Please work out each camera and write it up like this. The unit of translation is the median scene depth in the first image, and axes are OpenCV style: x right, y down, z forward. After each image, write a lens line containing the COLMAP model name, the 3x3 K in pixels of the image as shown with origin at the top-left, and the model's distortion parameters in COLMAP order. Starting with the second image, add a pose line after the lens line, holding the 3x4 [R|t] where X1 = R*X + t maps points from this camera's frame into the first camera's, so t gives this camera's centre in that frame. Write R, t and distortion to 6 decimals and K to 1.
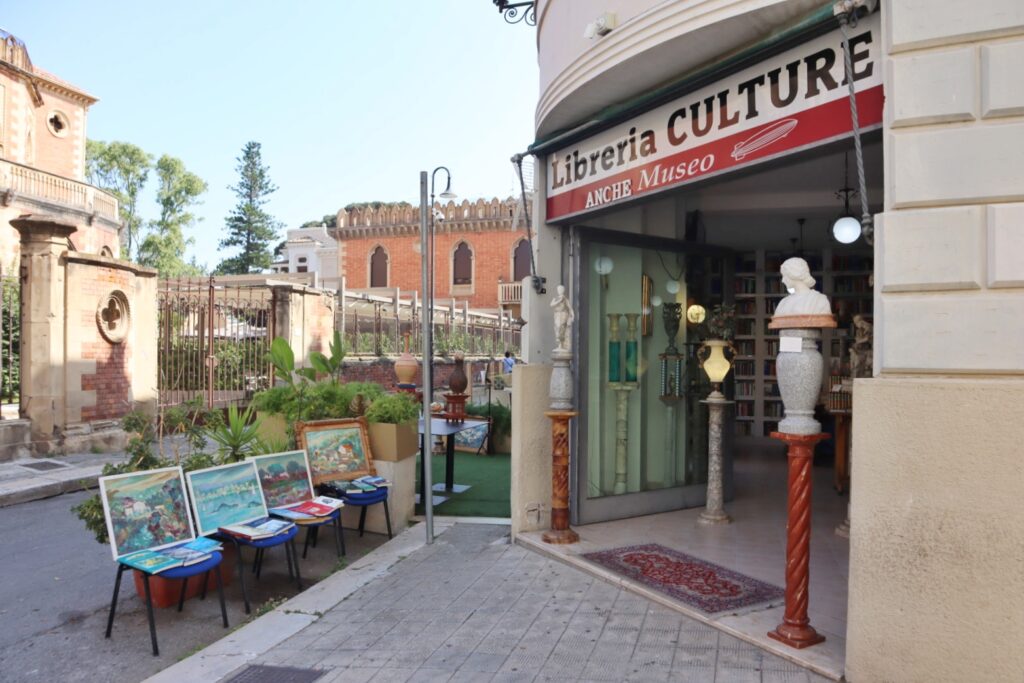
lens RADIAL K [[710.1, 0, 511.4], [0, 710.1, 344.0], [0, 0, 1]] dist [-0.121273, 0.078009]
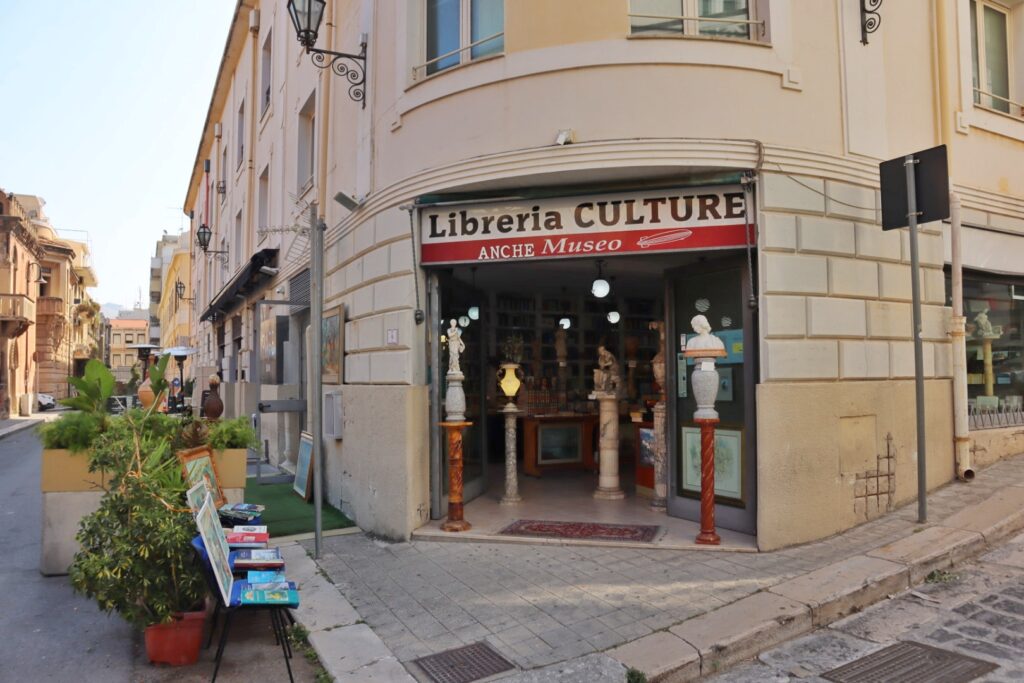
lens RADIAL K [[708.9, 0, 507.2], [0, 708.9, 344.4], [0, 0, 1]] dist [-0.074308, 0.001961]
pose [[0.732753, 0.017177, 0.680278, -0.821619], [0.004773, 0.999527, -0.030380, -0.002133], [-0.680478, 0.025508, 0.732324, 0.051889]]
